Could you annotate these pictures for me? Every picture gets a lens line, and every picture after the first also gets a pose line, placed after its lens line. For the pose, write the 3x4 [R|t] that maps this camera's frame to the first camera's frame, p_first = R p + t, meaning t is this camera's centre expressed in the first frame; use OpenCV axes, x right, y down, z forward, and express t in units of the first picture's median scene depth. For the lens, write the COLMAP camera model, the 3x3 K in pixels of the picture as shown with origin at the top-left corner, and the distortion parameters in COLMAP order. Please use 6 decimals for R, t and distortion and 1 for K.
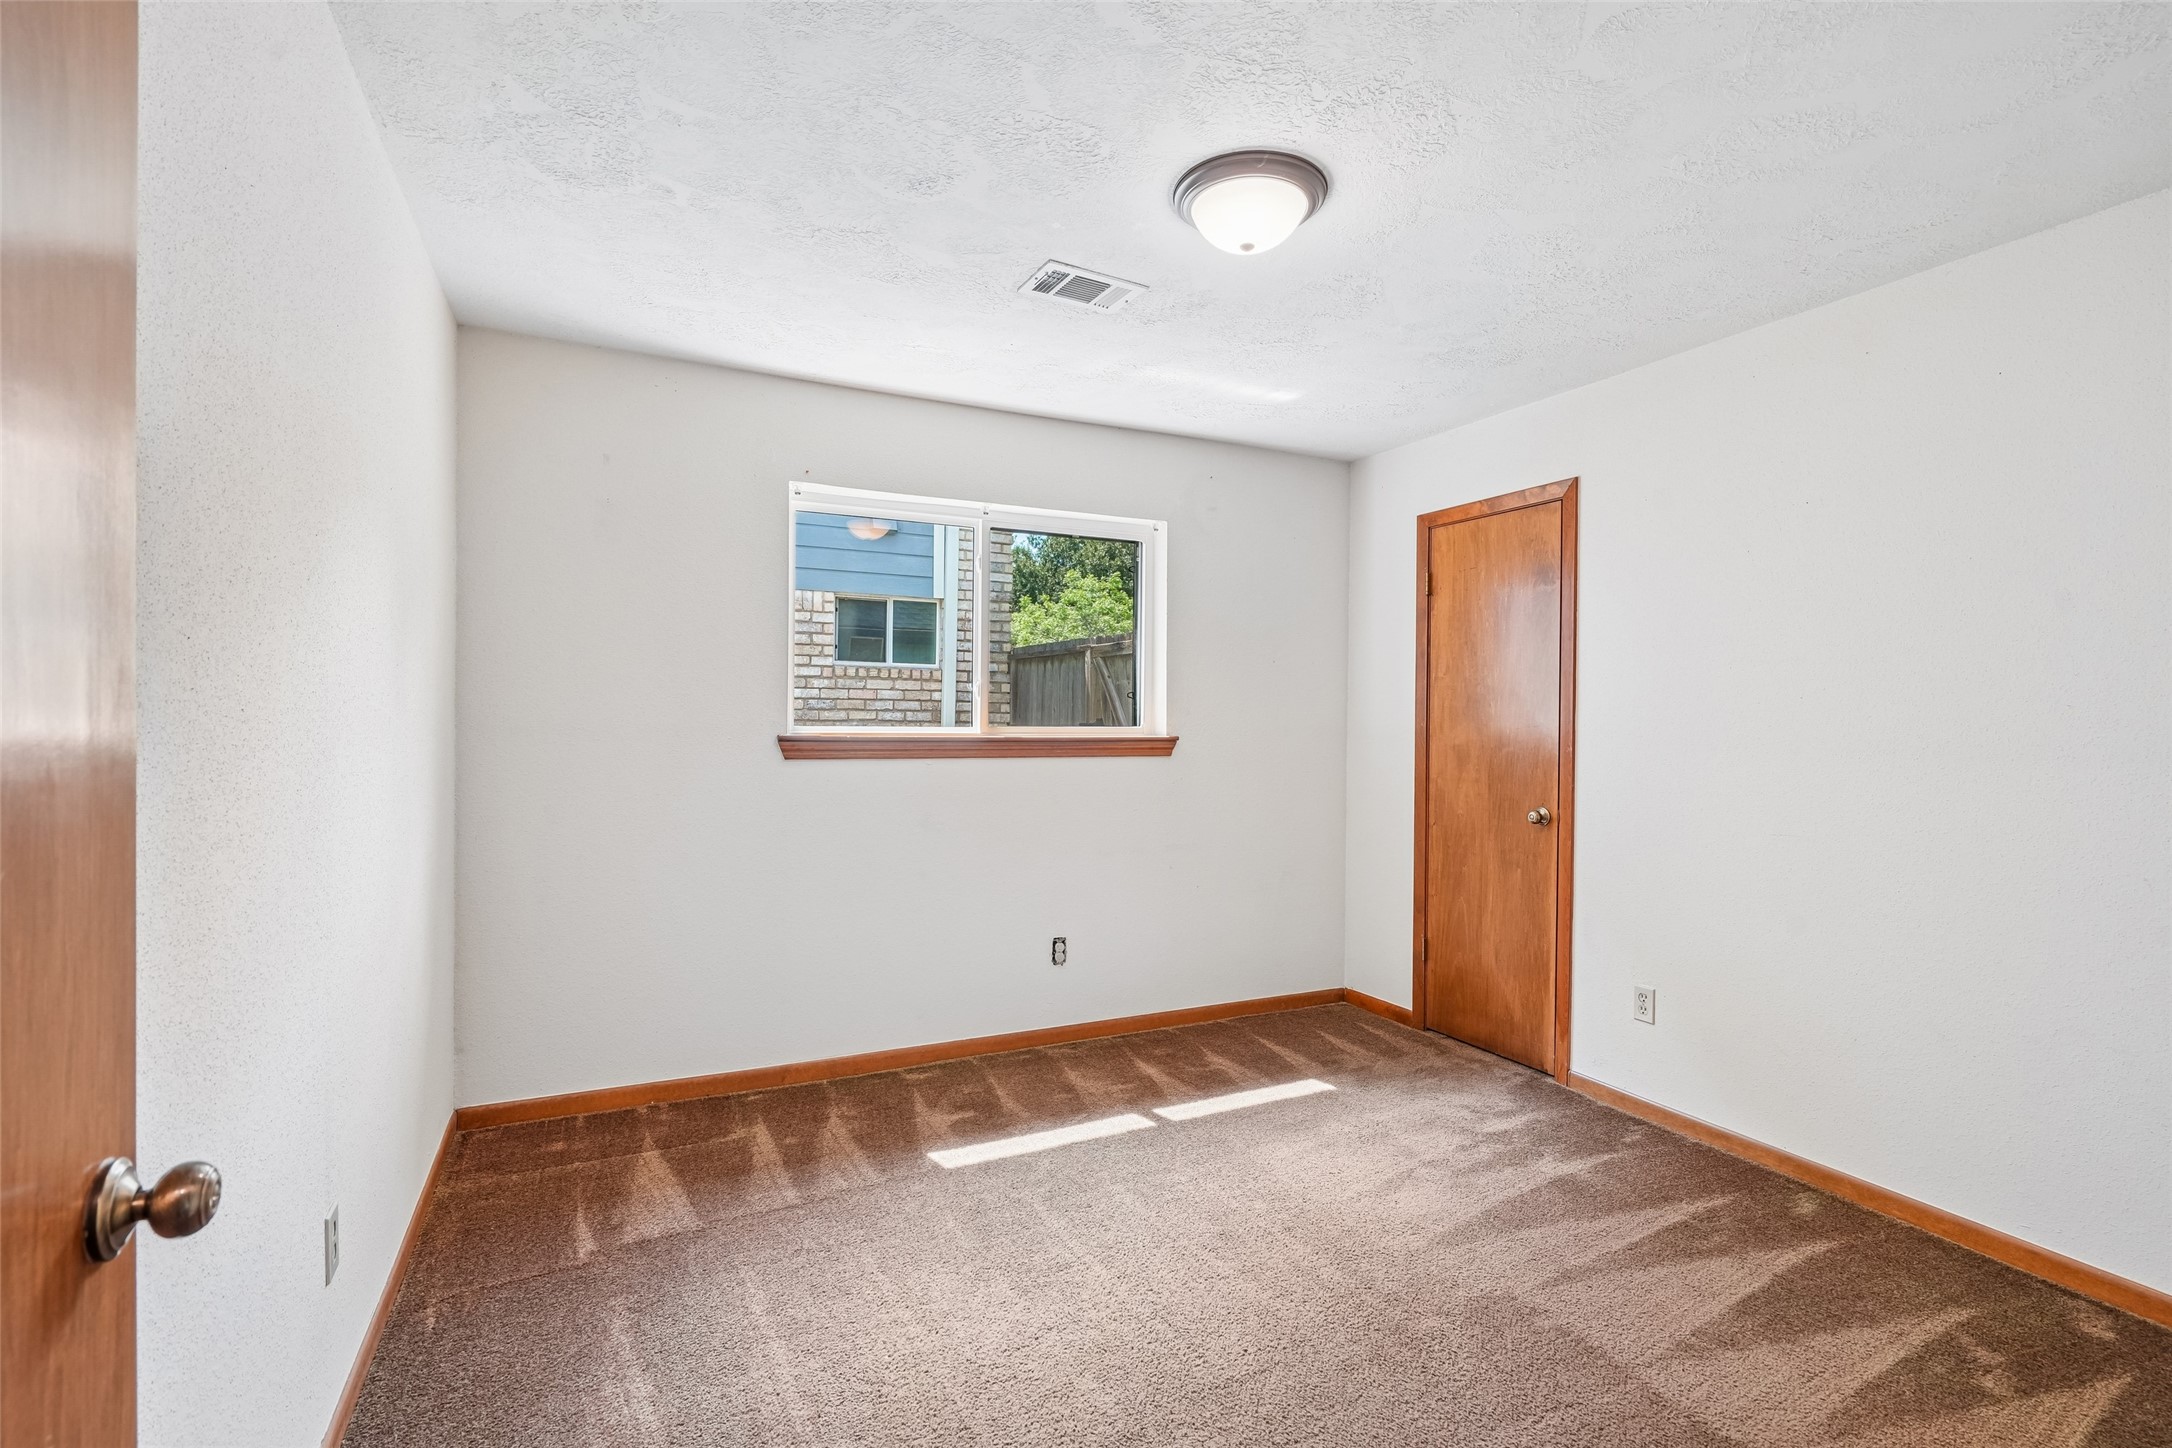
lens RADIAL K [[1000.2, 0, 1089.0], [0, 1000.2, 732.2], [0, 0, 1]] dist [-0.003753, 0.001811]
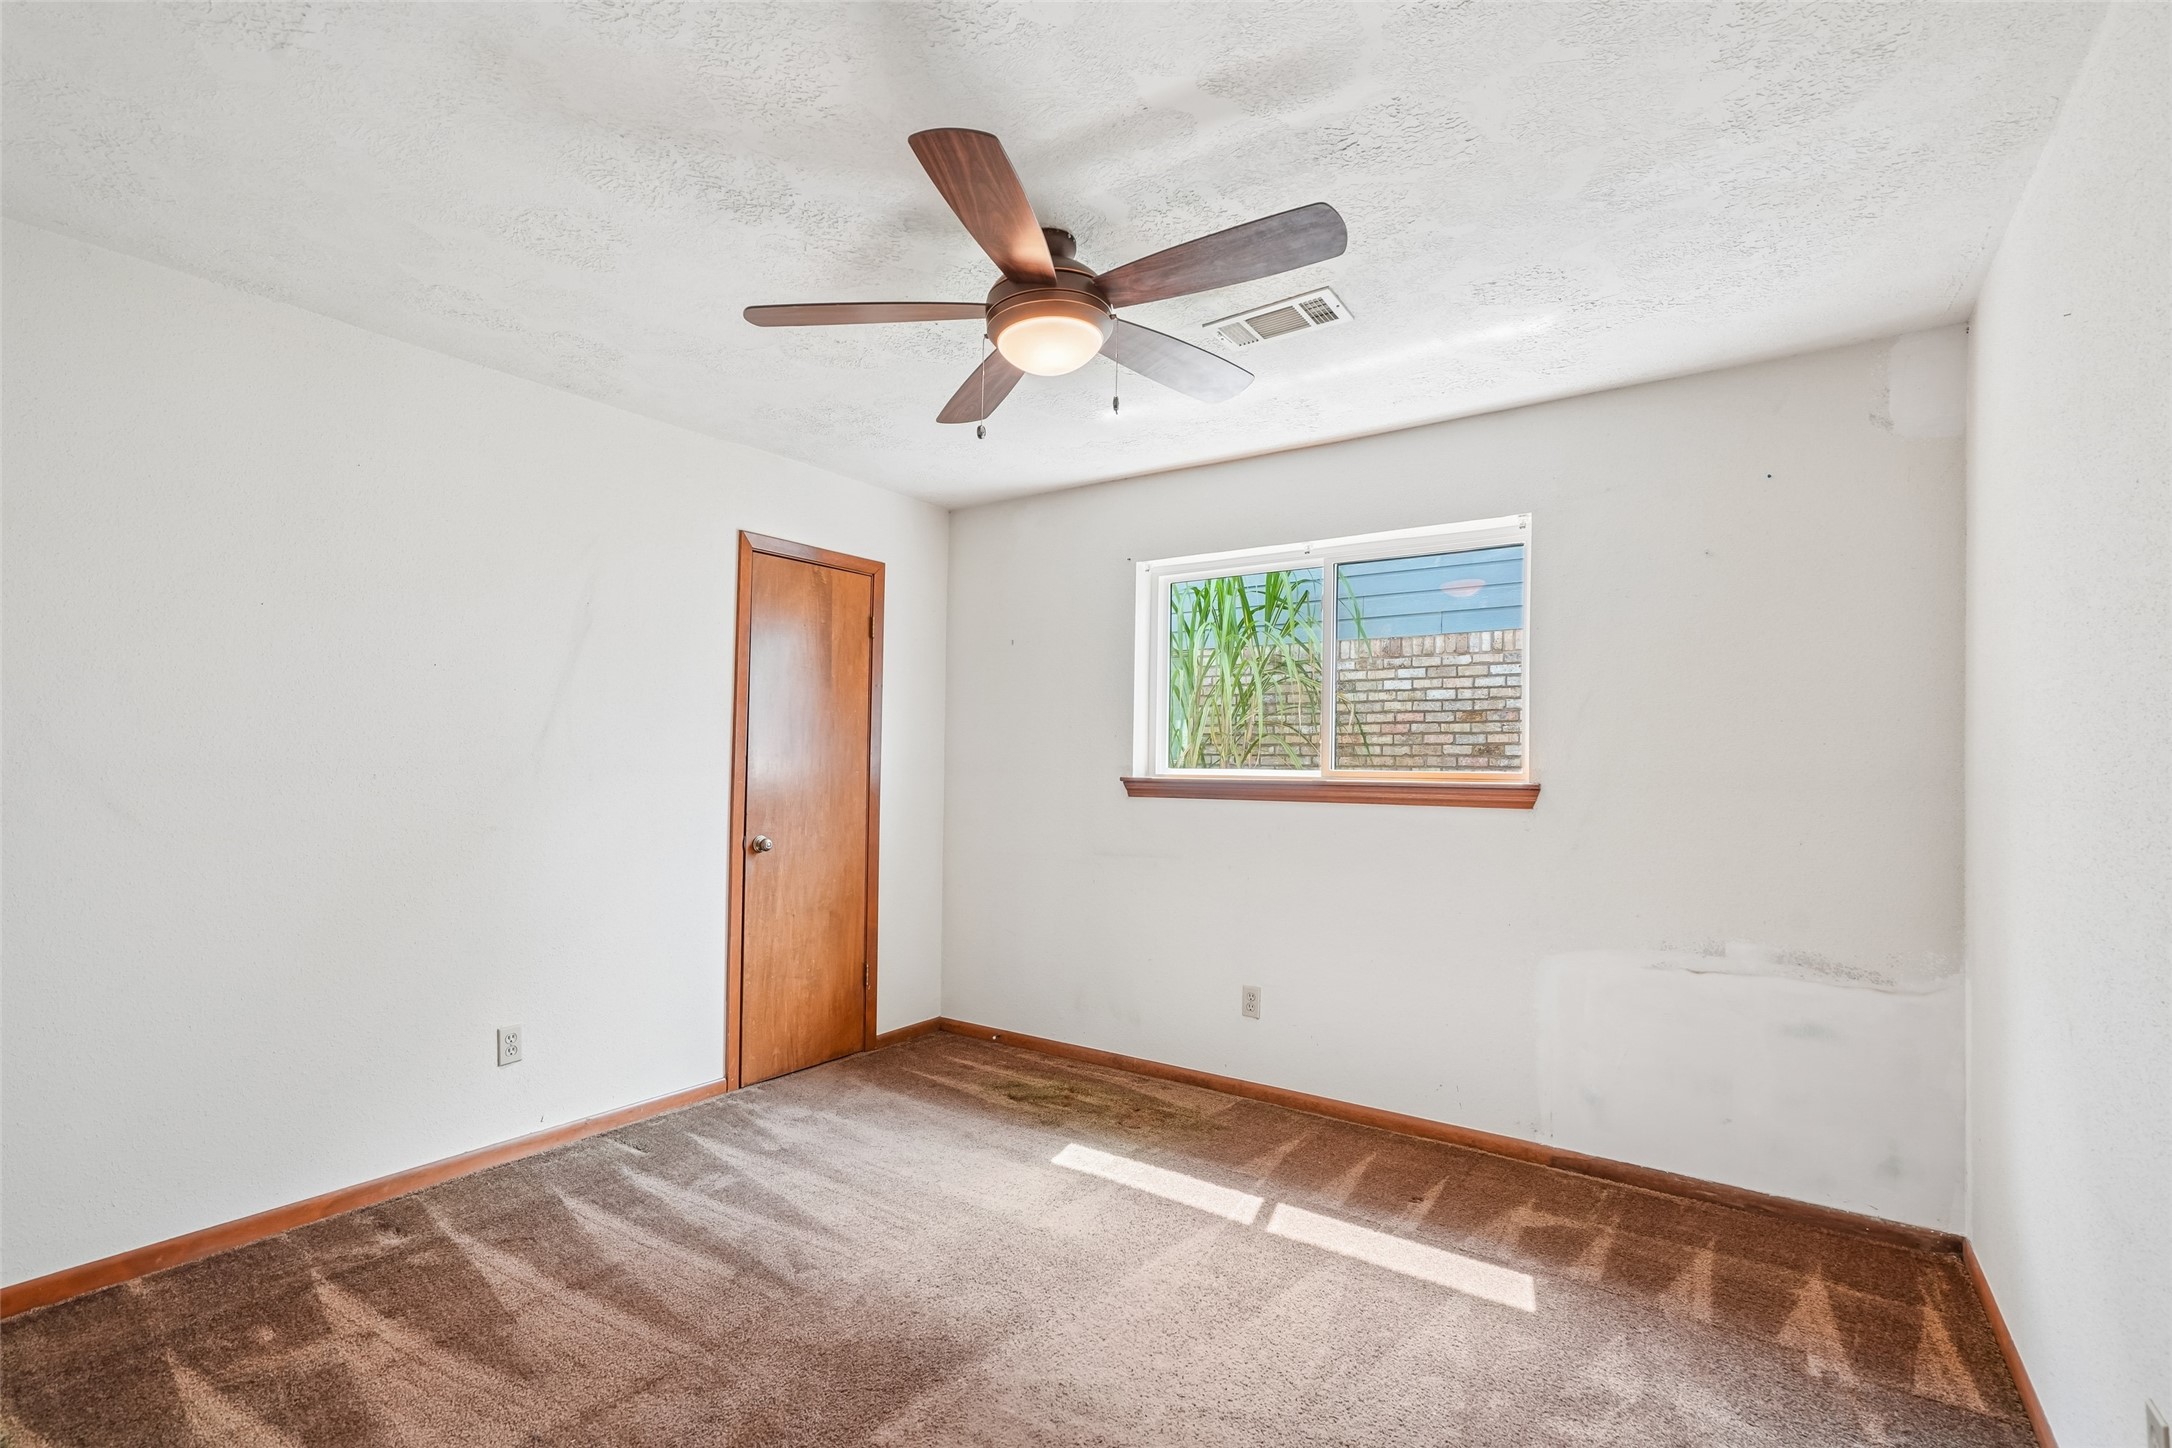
lens RADIAL K [[1000.2, 0, 1086.8], [0, 1000.2, 718.3], [0, 0, 1]] dist [-0.003753, 0.001811]
pose [[0.482092, -0.044082, -0.875011, 0.613414], [-0.014130, 0.998212, -0.058074, 0.003341], [0.876006, 0.040361, 0.480608, 0.330417]]
